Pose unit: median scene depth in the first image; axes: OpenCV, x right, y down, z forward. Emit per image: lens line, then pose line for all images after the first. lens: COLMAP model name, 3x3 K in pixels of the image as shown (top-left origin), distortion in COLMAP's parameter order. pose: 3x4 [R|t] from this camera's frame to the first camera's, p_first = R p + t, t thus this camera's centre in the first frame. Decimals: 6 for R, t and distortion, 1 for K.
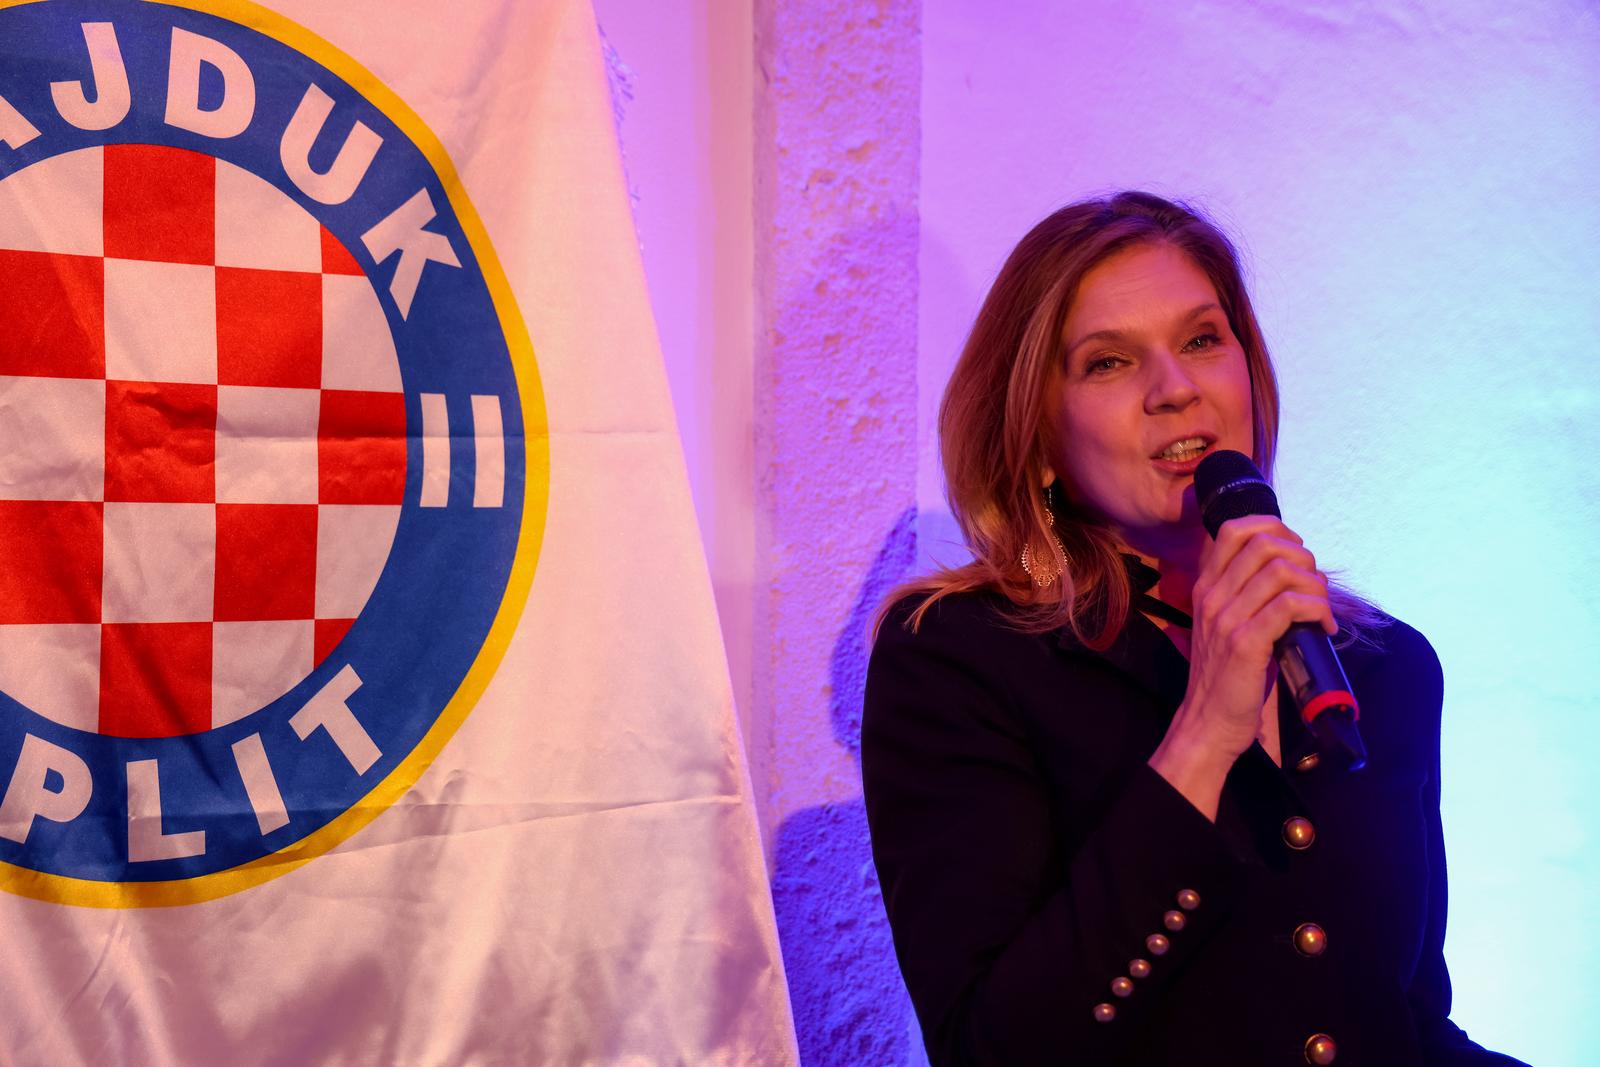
lens RADIAL K [[3007.9, 0, 800.0], [0, 3007.9, 533.5], [0, 0, 1]] dist [0.246471, 0.130300]
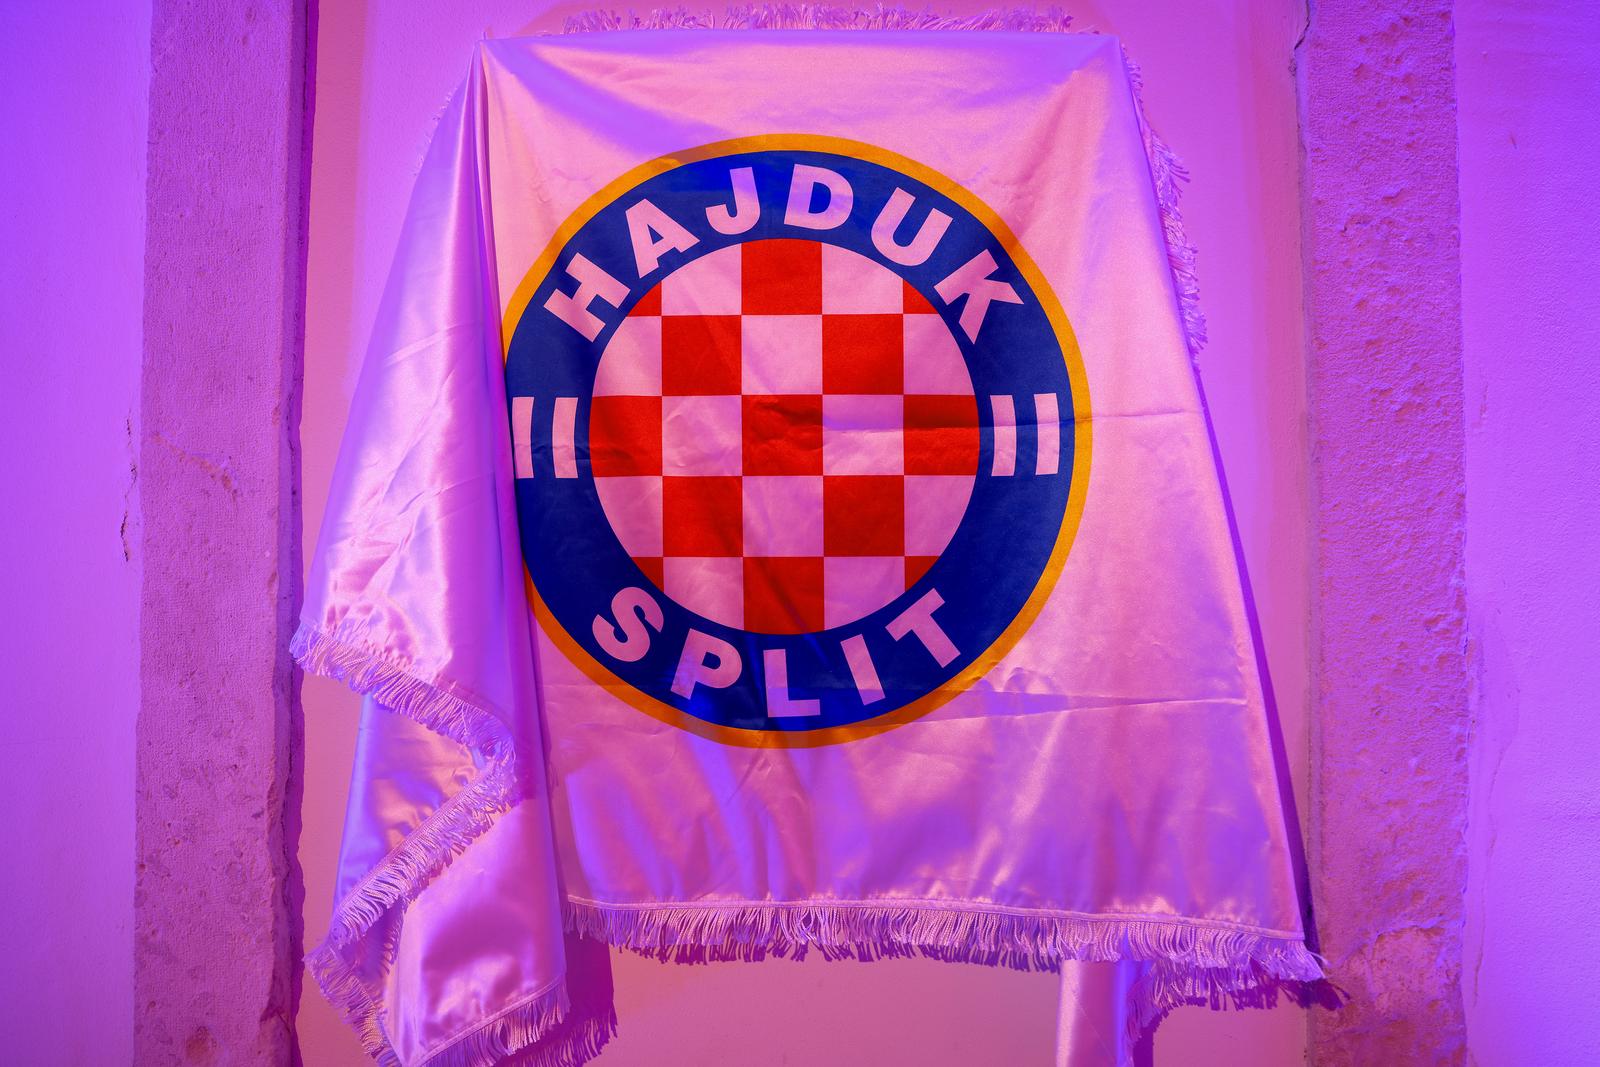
lens RADIAL K [[1099.1, 0, 800.0], [0, 1099.1, 533.5], [0, 0, 1]] dist [-0.087155, 0.058155]
pose [[0.765375, -0.024666, -0.643112, 0.132840], [0.007233, 0.999532, -0.029729, 0.032271], [0.643544, 0.018102, 0.765195, 0.566734]]
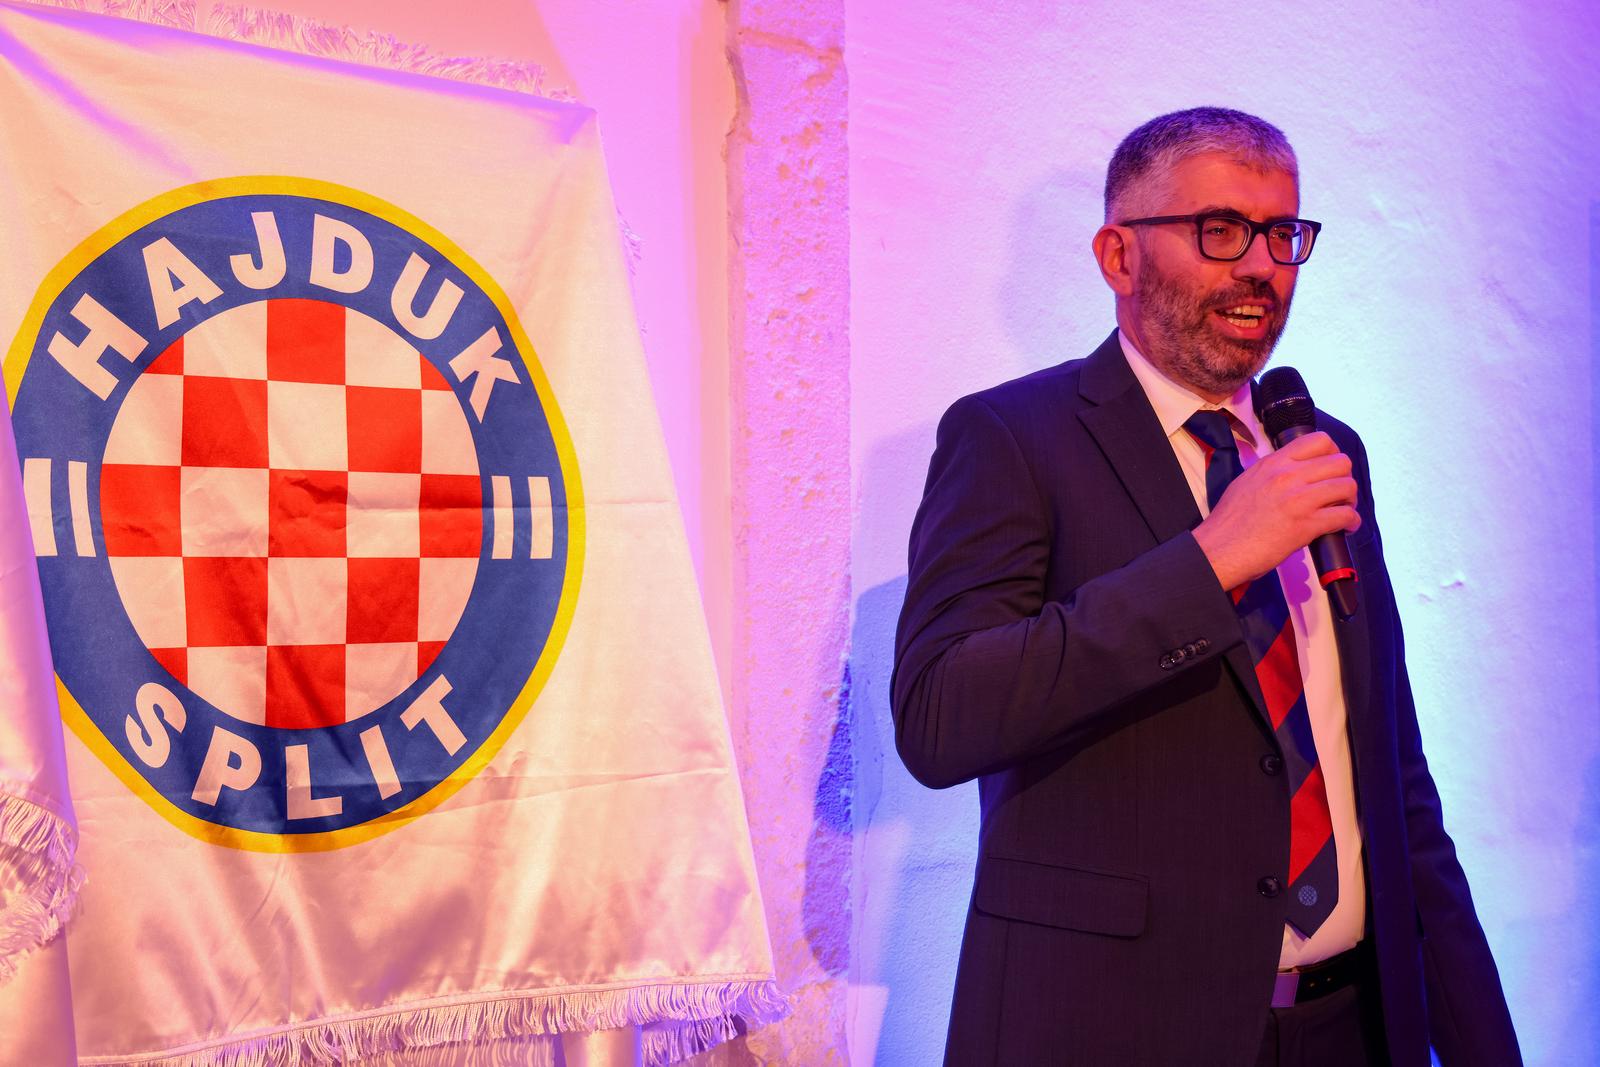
lens RADIAL K [[2404.2, 0, 800.0], [0, 2404.2, 533.5], [0, 0, 1]] dist [0.162095, 0.129416]
pose [[0.999393, -0.012356, 0.032588, -0.022386], [0.013127, 0.999637, -0.023547, 0.007356], [-0.032285, 0.023960, 0.999191, -0.095947]]
